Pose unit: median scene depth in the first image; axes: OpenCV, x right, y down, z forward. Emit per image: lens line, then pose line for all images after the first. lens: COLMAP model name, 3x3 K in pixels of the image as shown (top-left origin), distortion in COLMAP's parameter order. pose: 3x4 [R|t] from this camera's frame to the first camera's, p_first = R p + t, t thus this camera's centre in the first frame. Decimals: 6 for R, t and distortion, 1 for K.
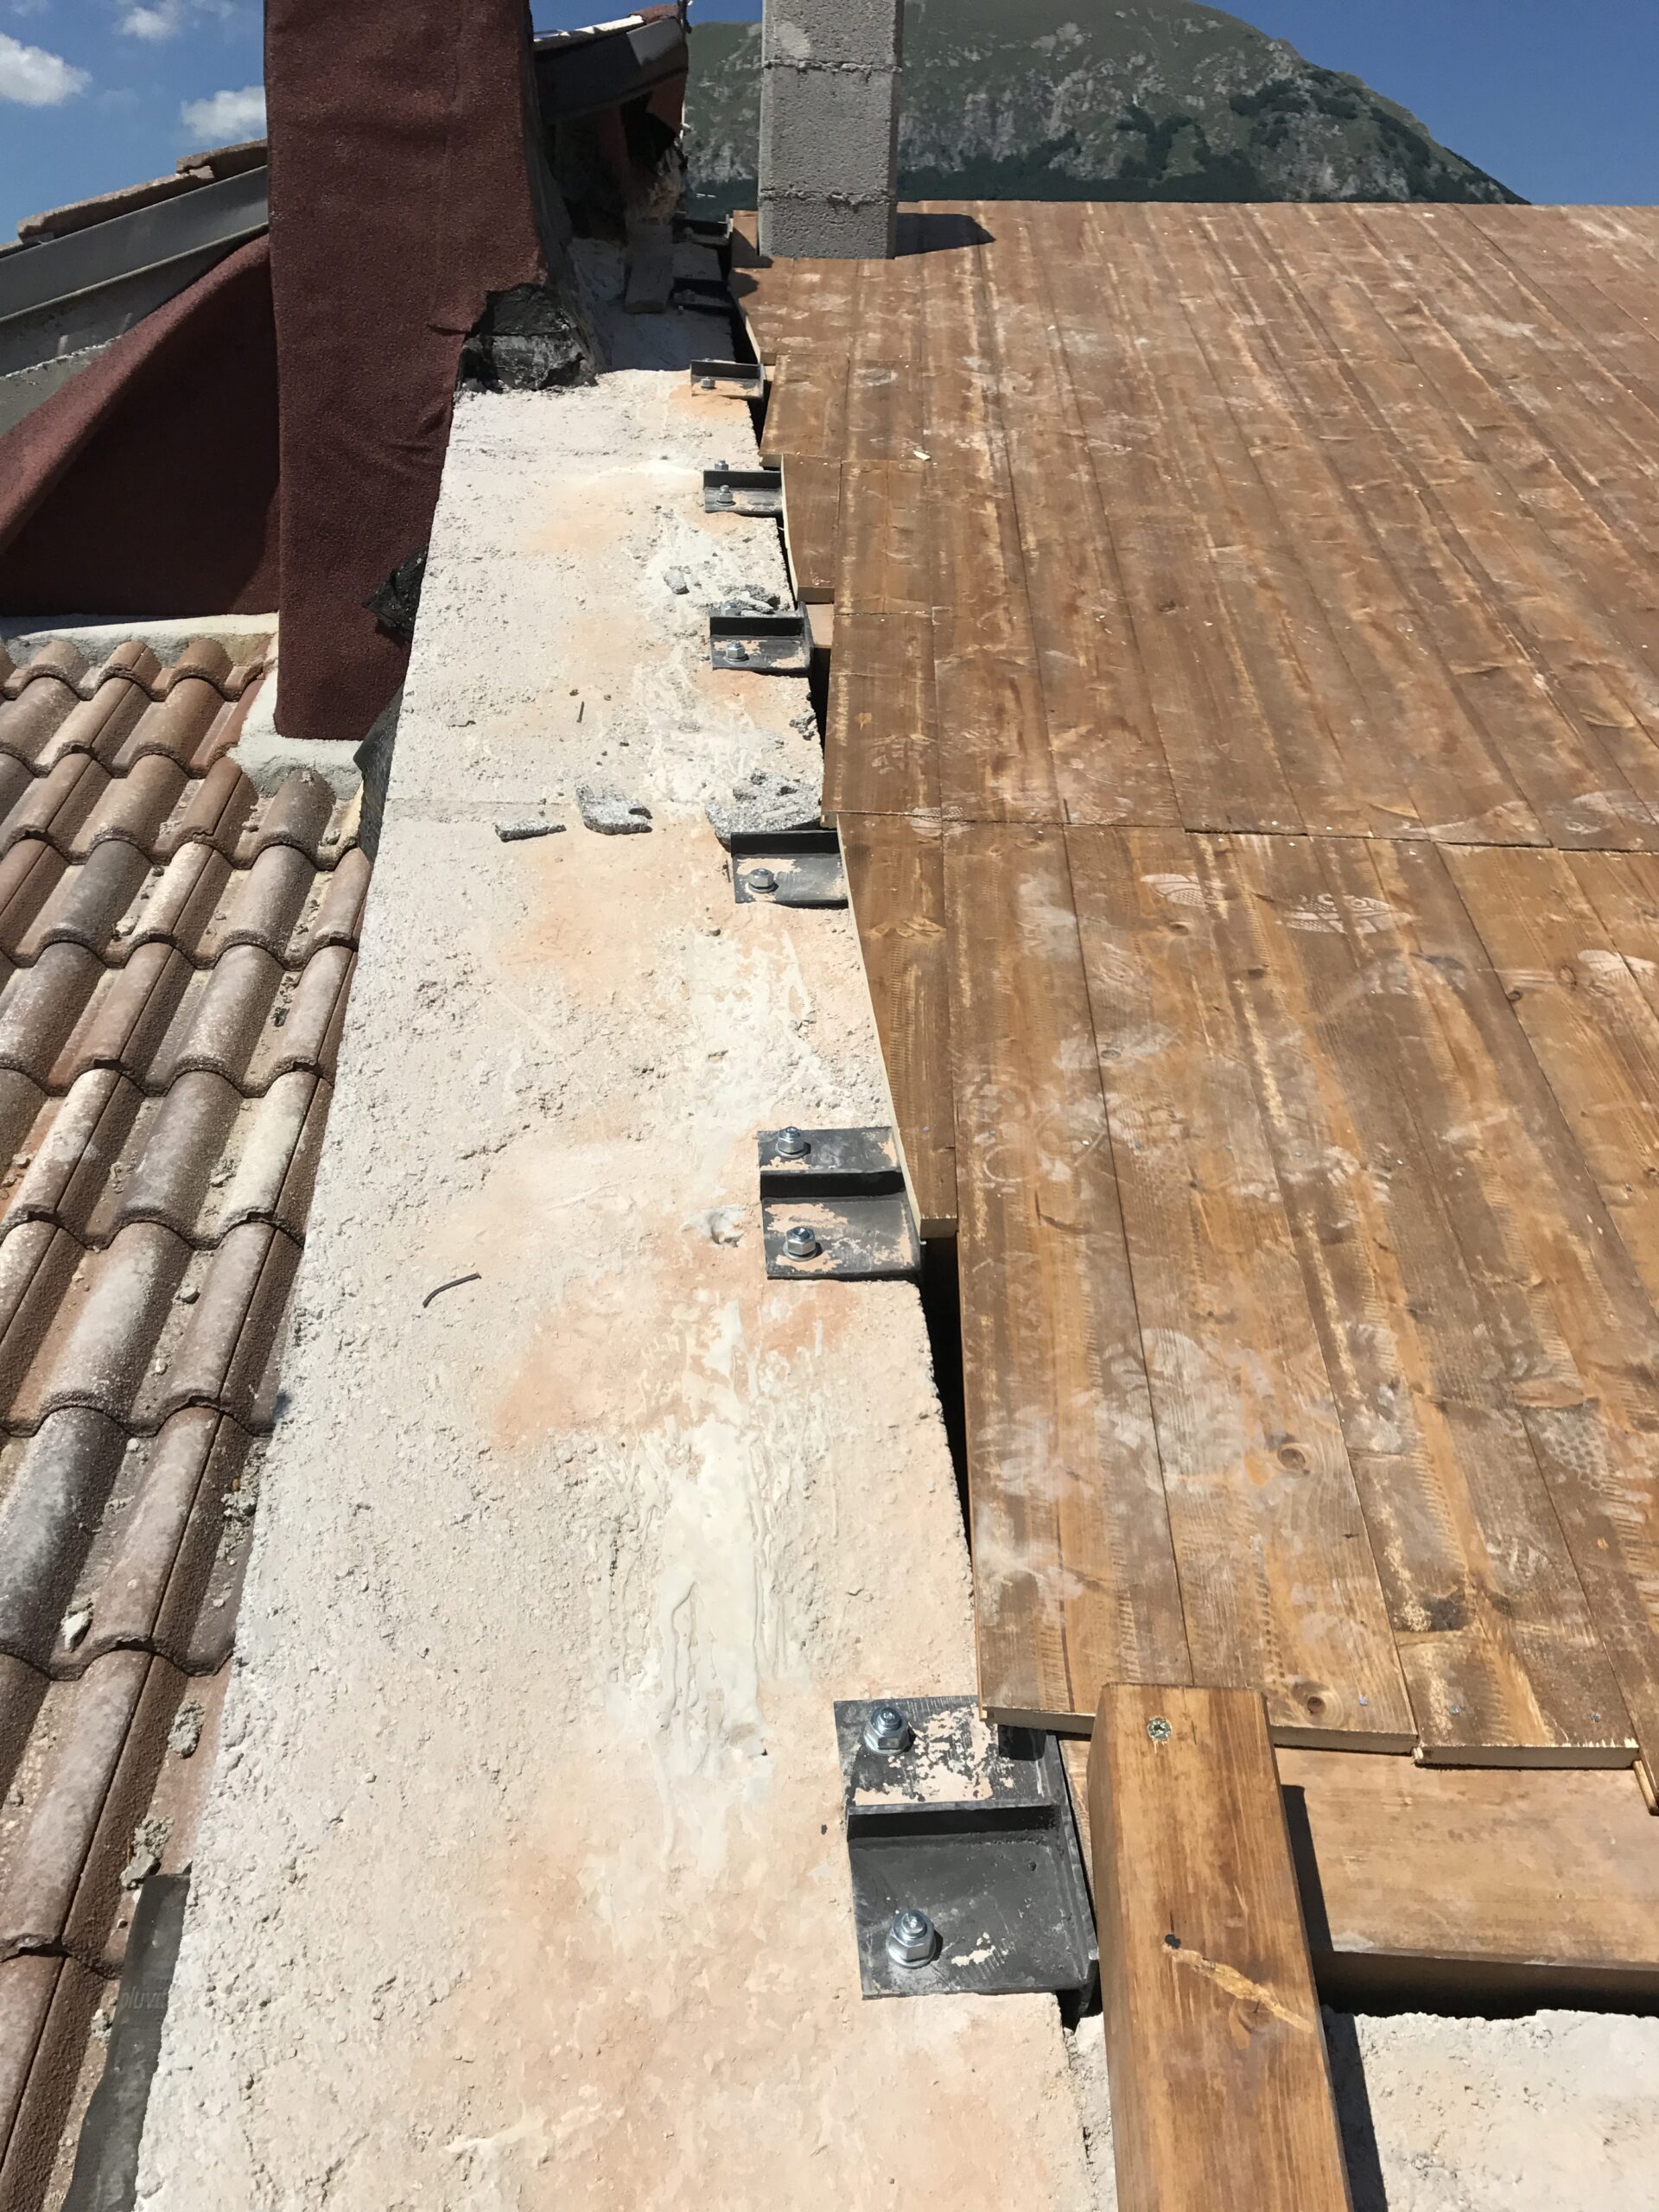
lens RADIAL K [[1797.1, 0, 829.5], [0, 1797.1, 1106.0], [0, 0, 1]] dist [0.005079, 0.002664]
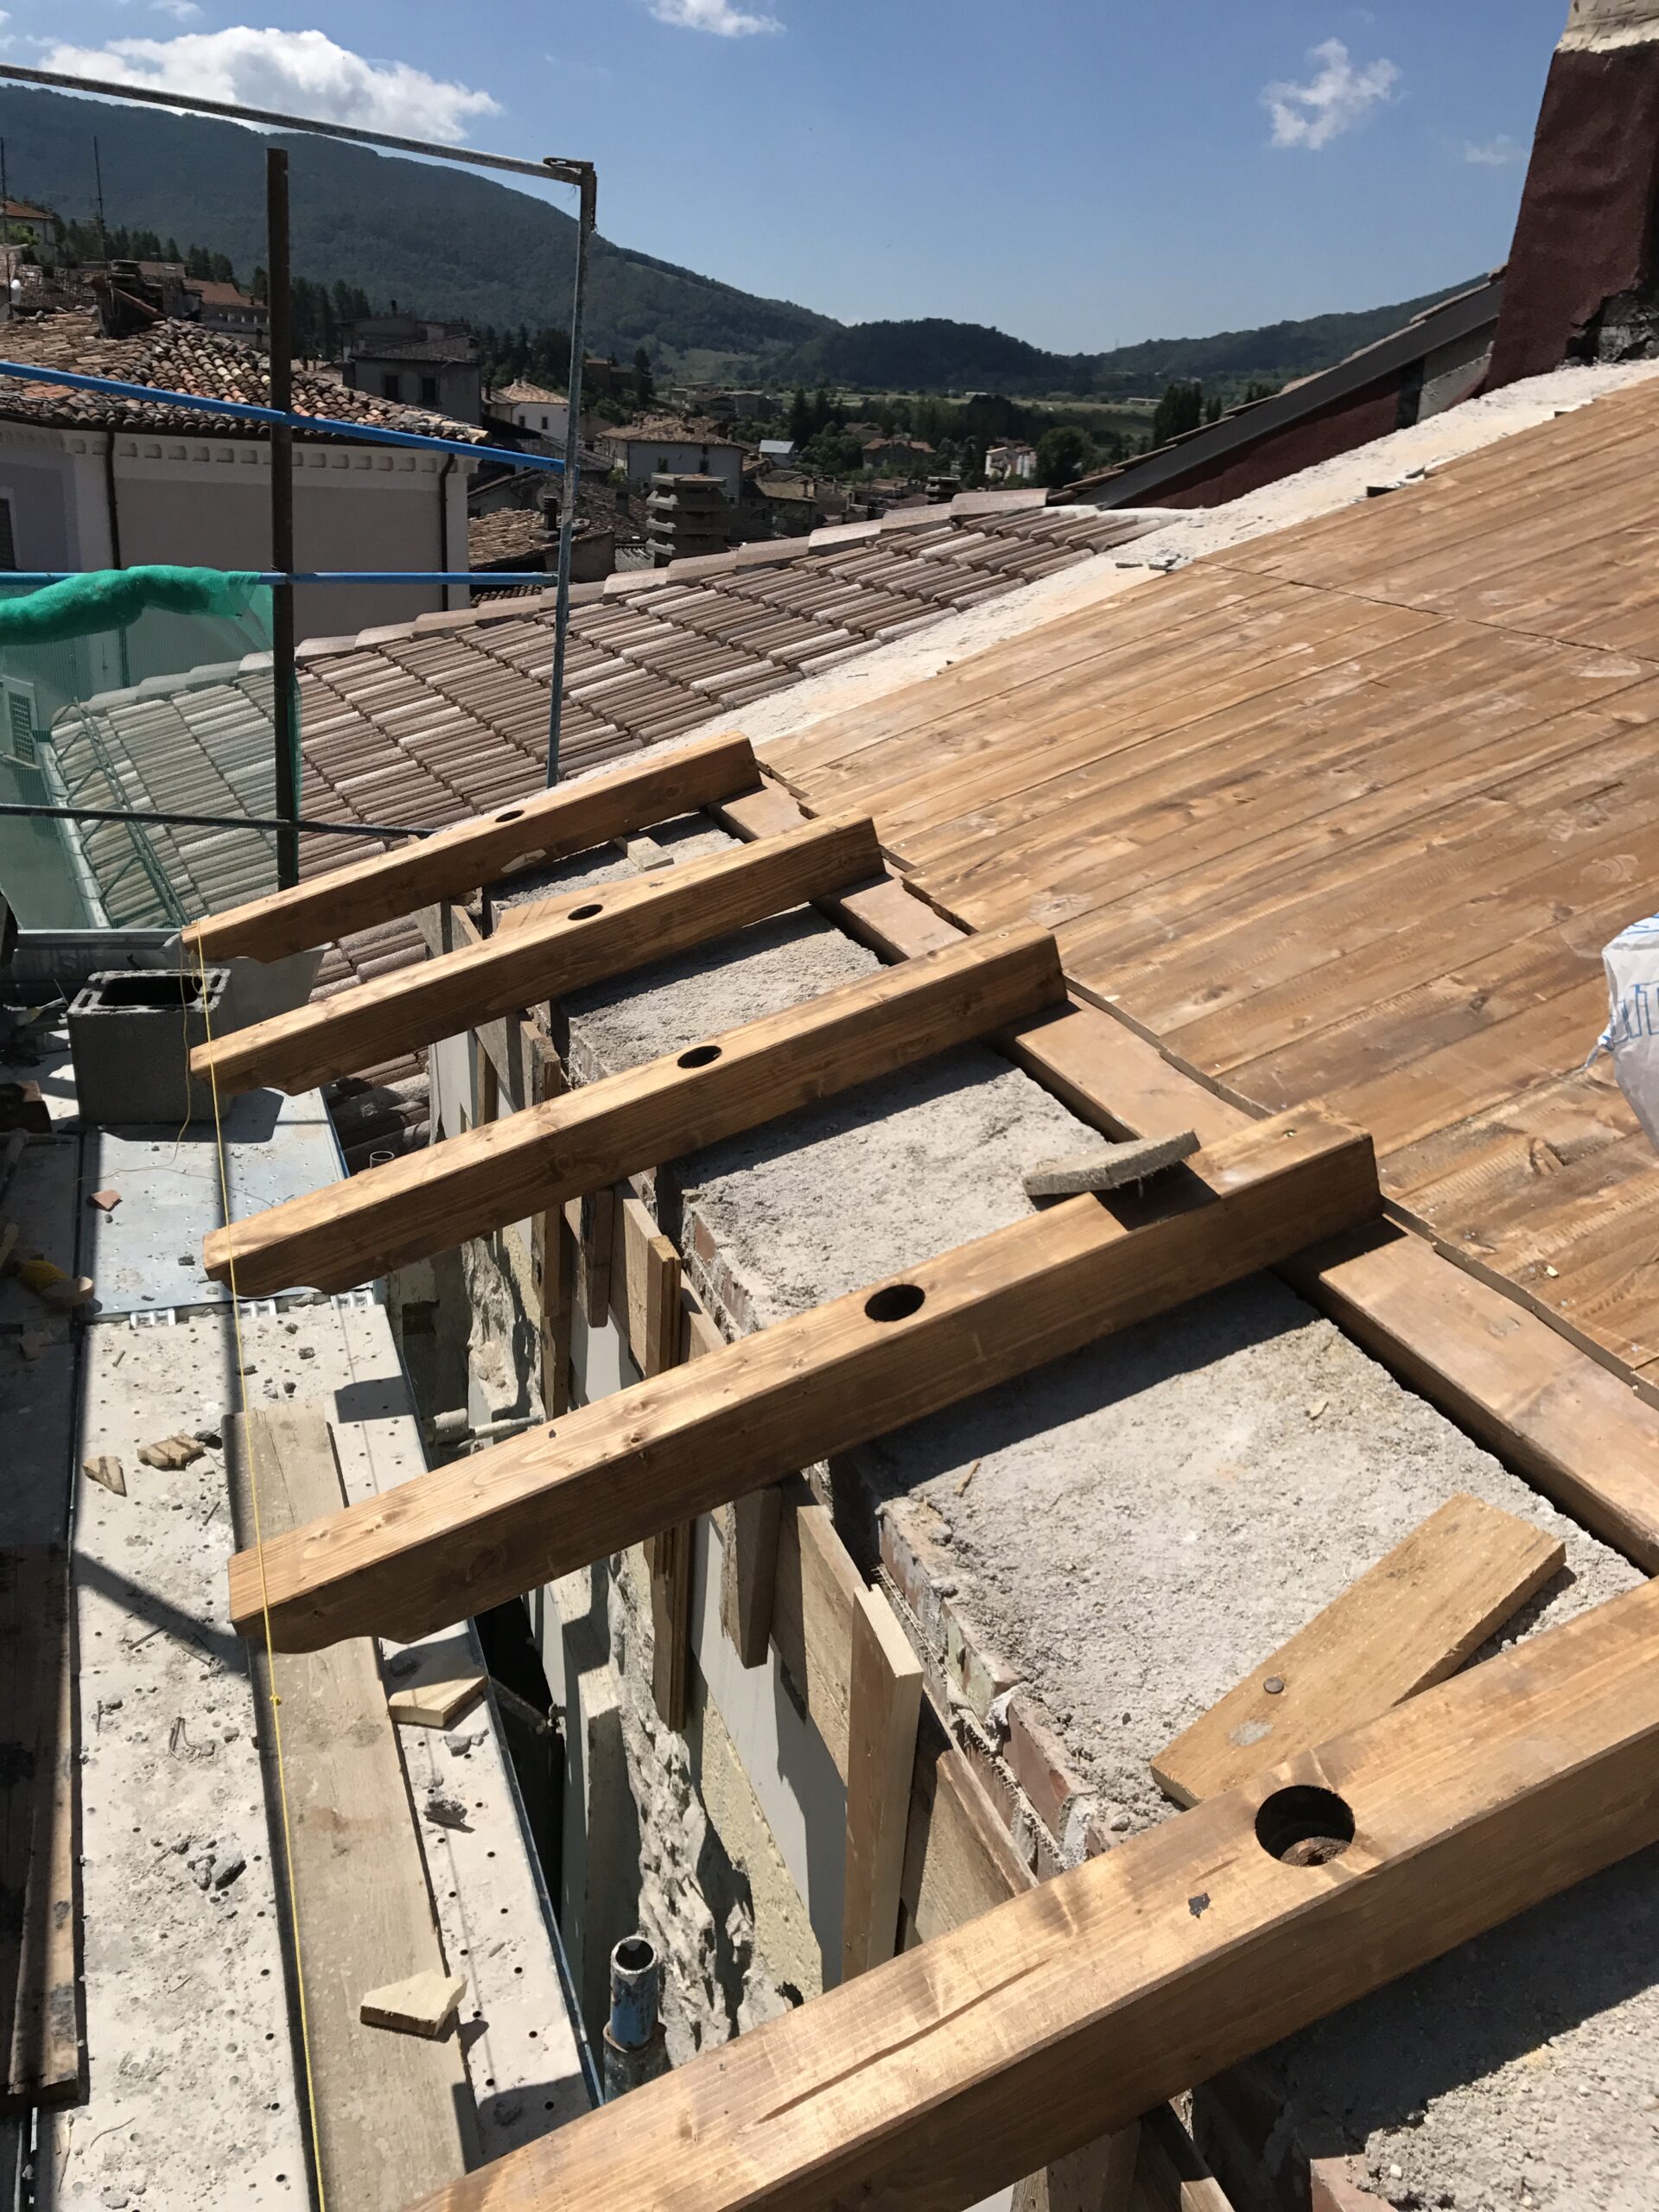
lens RADIAL K [[1797.1, 0, 829.5], [0, 1797.1, 1106.0], [0, 0, 1]] dist [0.005079, 0.002664]
pose [[0.377944, 0.327246, -0.866065, 1.084027], [-0.334070, 0.920631, 0.202079, 0.078513], [0.863456, 0.212952, 0.457270, -0.097529]]
